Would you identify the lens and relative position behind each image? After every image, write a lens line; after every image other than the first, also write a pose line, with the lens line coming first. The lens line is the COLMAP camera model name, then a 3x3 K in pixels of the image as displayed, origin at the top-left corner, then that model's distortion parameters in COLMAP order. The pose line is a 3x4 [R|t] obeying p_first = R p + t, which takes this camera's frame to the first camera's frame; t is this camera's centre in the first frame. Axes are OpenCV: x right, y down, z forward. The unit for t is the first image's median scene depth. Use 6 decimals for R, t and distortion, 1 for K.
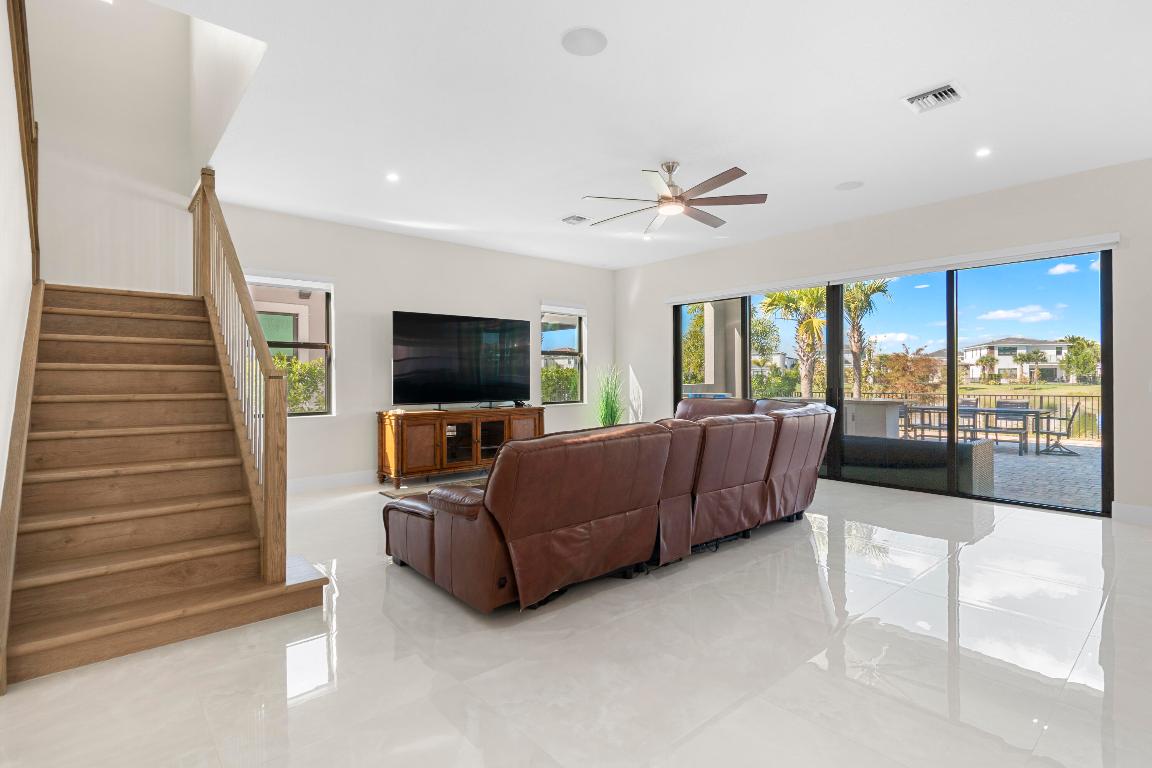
lens RADIAL K [[560.0, 0, 582.1], [0, 560.0, 376.8], [0, 0, 1]] dist [0.002808, 0.000163]
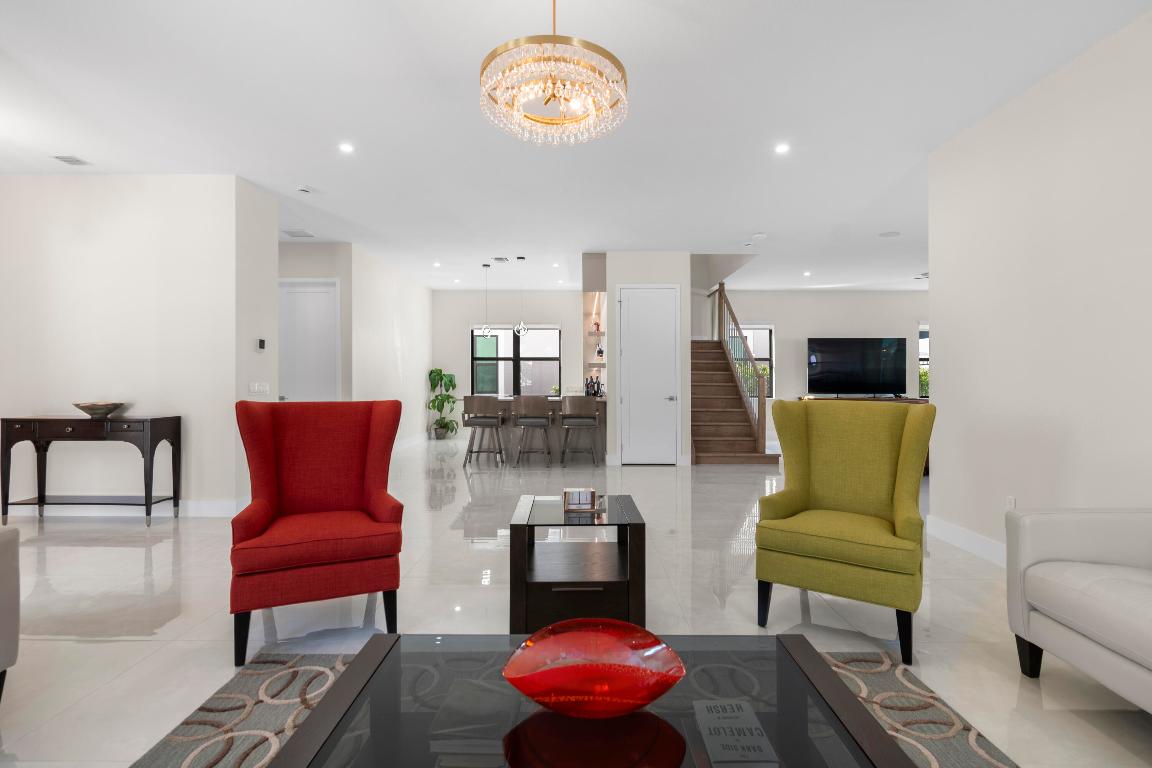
lens RADIAL K [[560.0, 0, 581.0], [0, 560.0, 378.1], [0, 0, 1]] dist [0.002808, 0.000163]
pose [[0.756813, 0.004899, -0.653614, 0.263454], [-0.003082, 0.999988, 0.003926, -0.000239], [0.653625, -0.000956, 0.756818, -0.765061]]
